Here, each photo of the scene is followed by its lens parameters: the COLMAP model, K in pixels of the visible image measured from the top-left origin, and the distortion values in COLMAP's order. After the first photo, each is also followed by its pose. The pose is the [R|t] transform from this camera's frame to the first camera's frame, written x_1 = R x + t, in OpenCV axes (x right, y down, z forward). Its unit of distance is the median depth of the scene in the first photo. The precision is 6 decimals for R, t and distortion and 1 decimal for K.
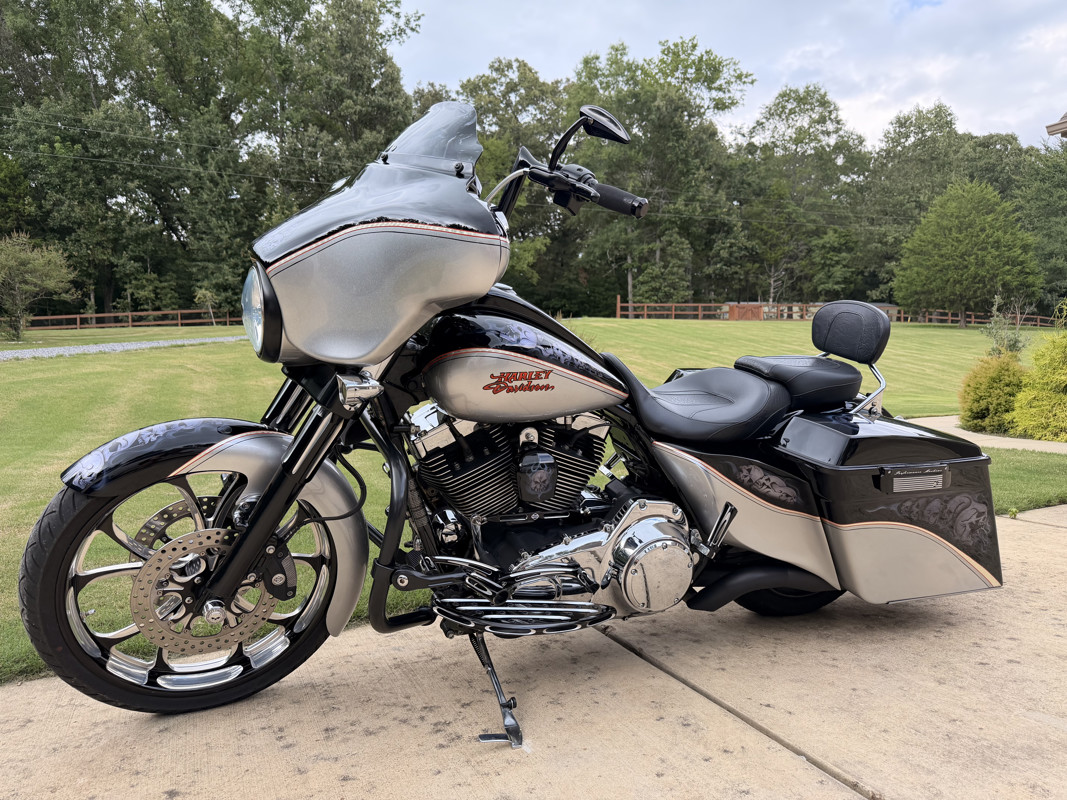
lens RADIAL K [[758.5, 0, 533.5], [0, 758.5, 400.0], [0, 0, 1]] dist [0.033550, -0.049169]
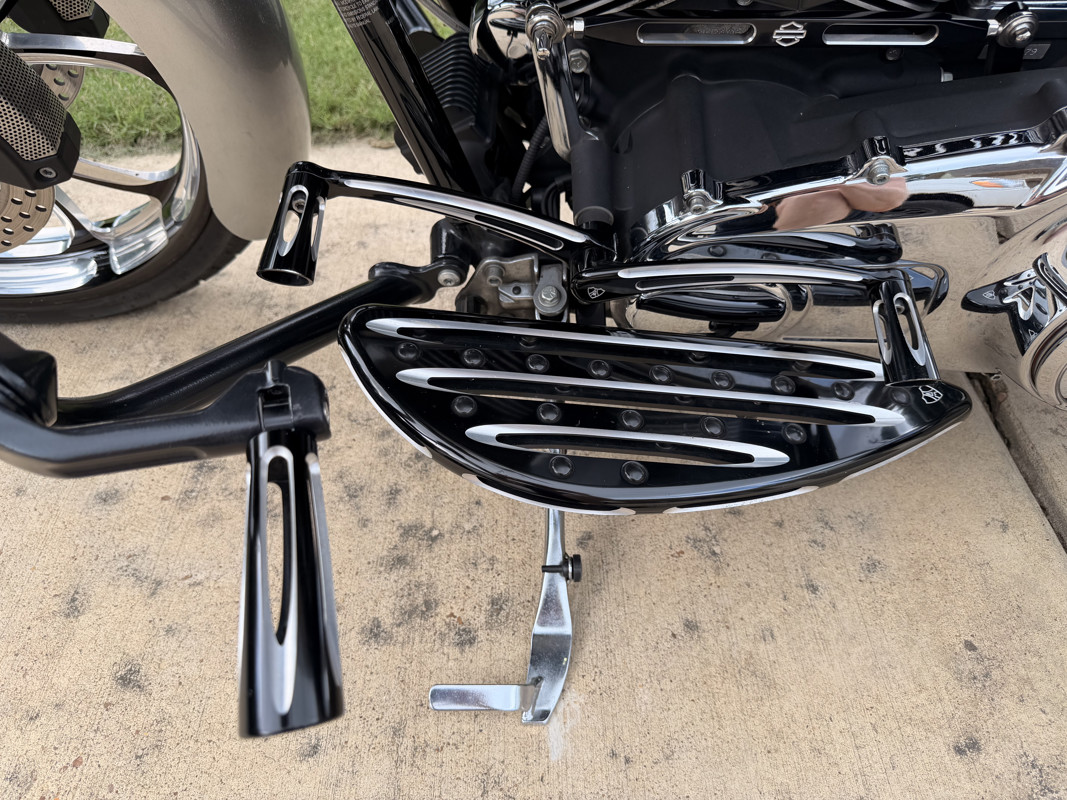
lens RADIAL K [[758.5, 0, 533.5], [0, 758.5, 400.0], [0, 0, 1]] dist [0.033550, -0.049169]
pose [[0.917216, 0.294707, -0.268072, 0.004927], [-0.010594, 0.690692, 0.723071, 0.009571], [0.398249, -0.660373, 0.636636, 0.126390]]
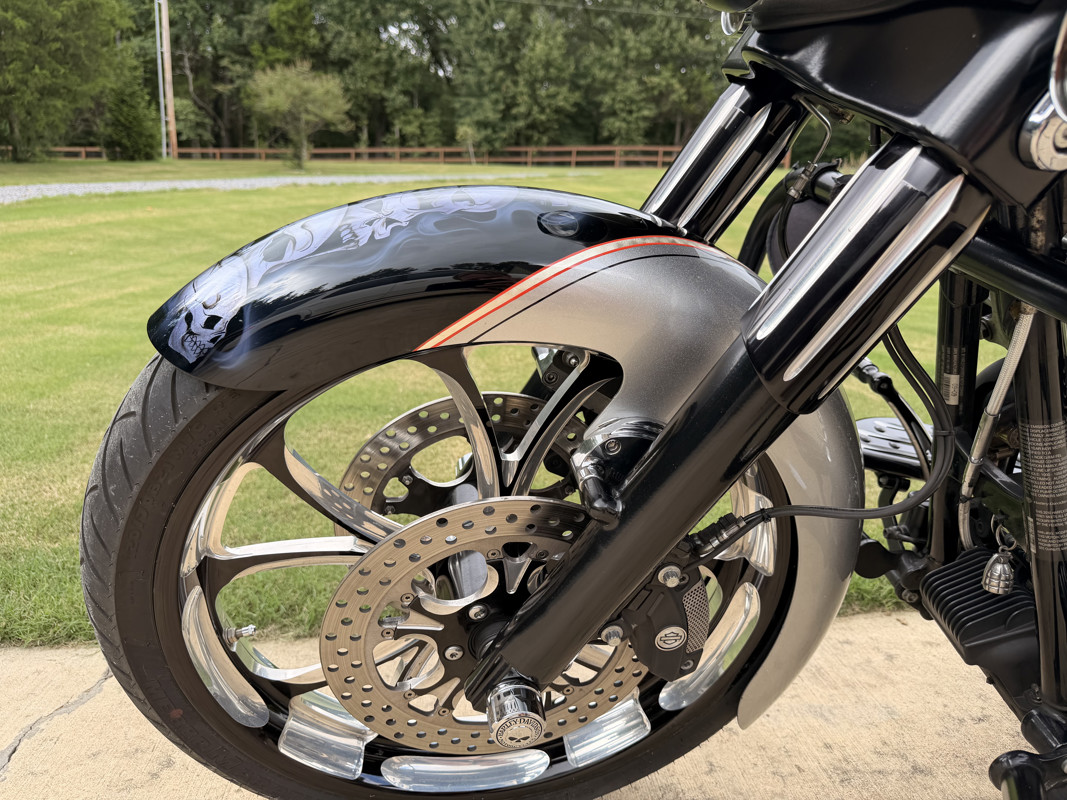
lens RADIAL K [[770.8, 0, 534.4], [0, 770.8, 389.7], [0, 0, 1]] dist [0.028331, -0.059712]
pose [[0.949523, 0.118230, -0.290566, -0.047834], [-0.066490, 0.981064, 0.181912, 0.007672], [0.306571, -0.153410, 0.939404, 0.100706]]
